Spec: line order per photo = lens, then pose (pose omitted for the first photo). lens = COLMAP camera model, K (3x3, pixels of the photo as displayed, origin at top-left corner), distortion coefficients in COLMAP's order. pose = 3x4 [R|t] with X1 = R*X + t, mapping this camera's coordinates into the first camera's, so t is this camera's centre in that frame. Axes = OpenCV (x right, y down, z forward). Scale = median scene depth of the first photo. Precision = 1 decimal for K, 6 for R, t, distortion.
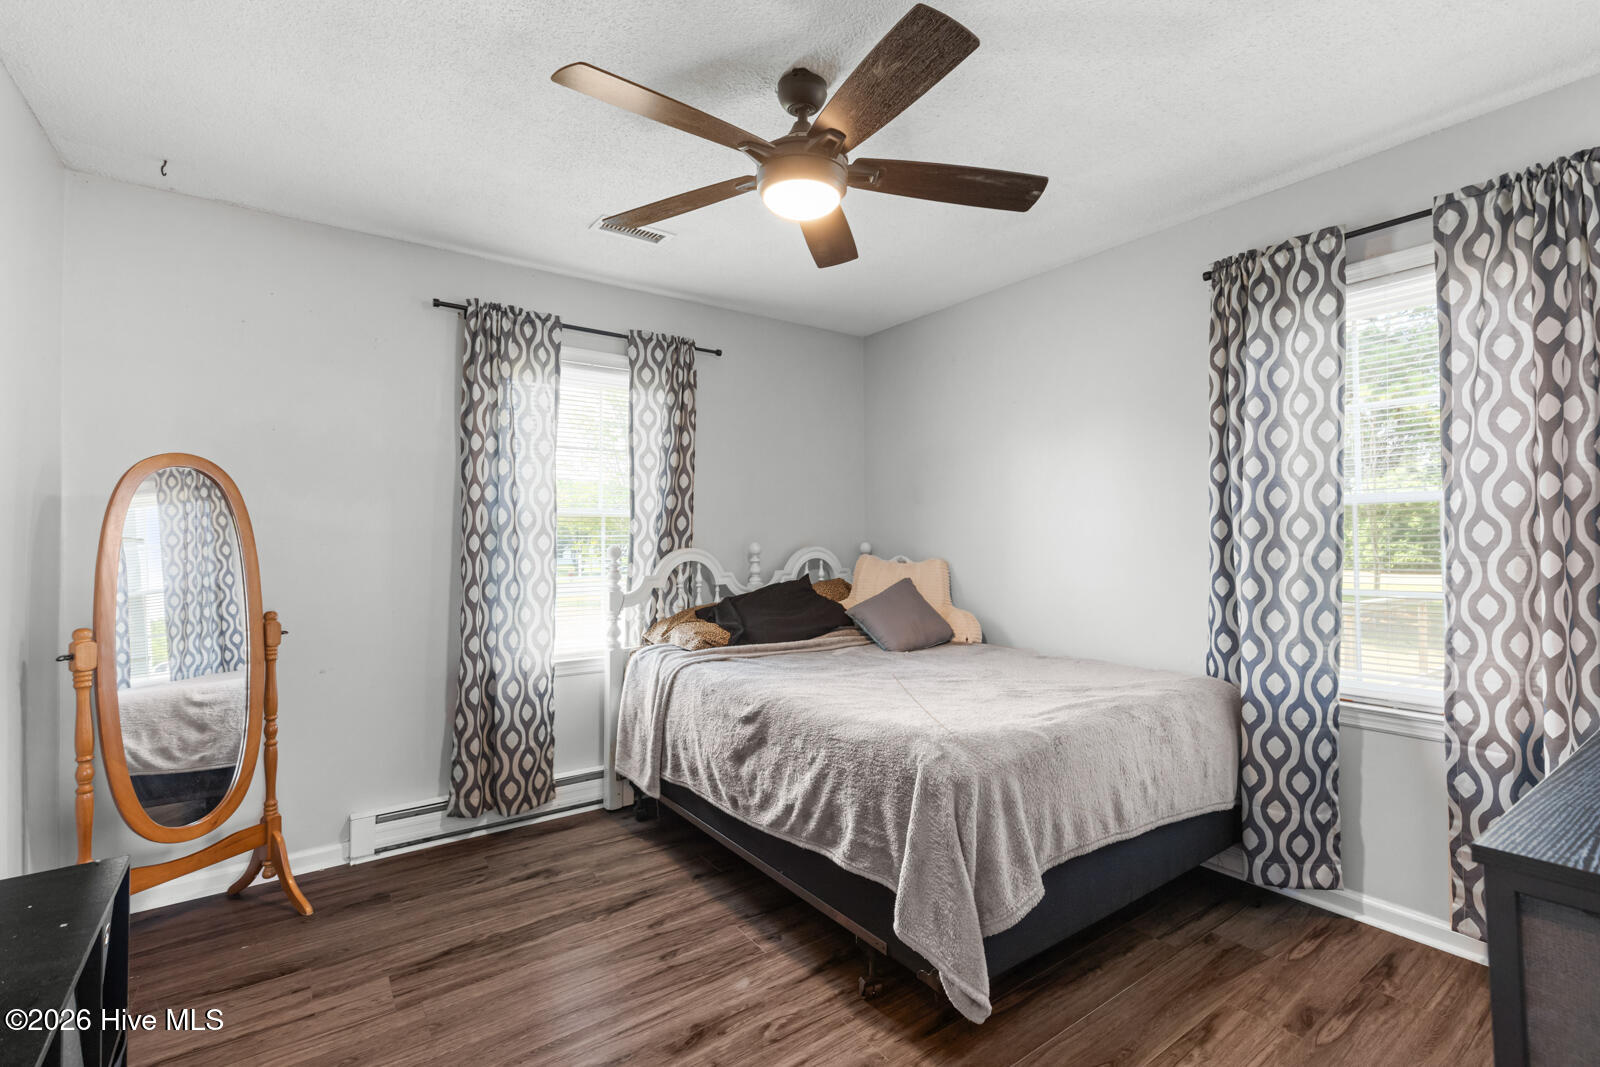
lens RADIAL K [[719.8, 0, 809.1], [0, 719.8, 533.5], [0, 0, 1]] dist [0.008585, -0.000827]
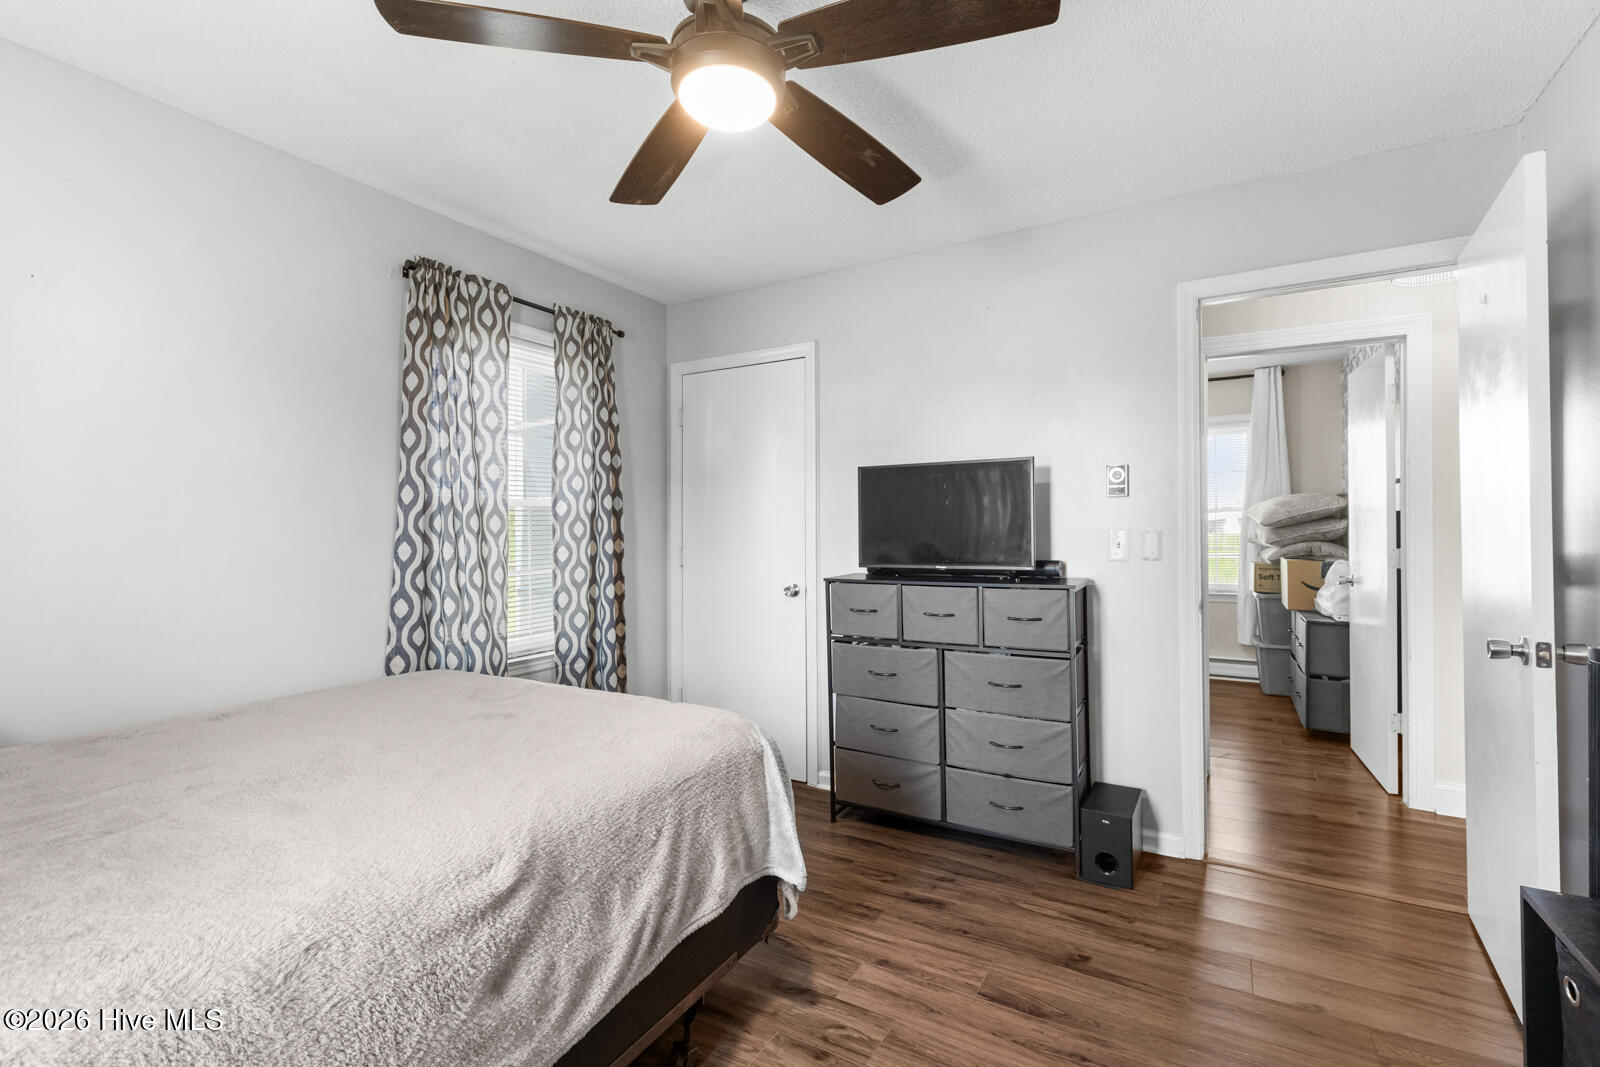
lens RADIAL K [[719.8, 0, 807.0], [0, 719.8, 532.1], [0, 0, 1]] dist [0.008585, -0.000827]
pose [[-0.412534, 0.008837, 0.910899, -0.701100], [0.001566, 0.999958, -0.008992, 0.020673], [-0.910941, -0.002283, -0.412531, 1.142719]]
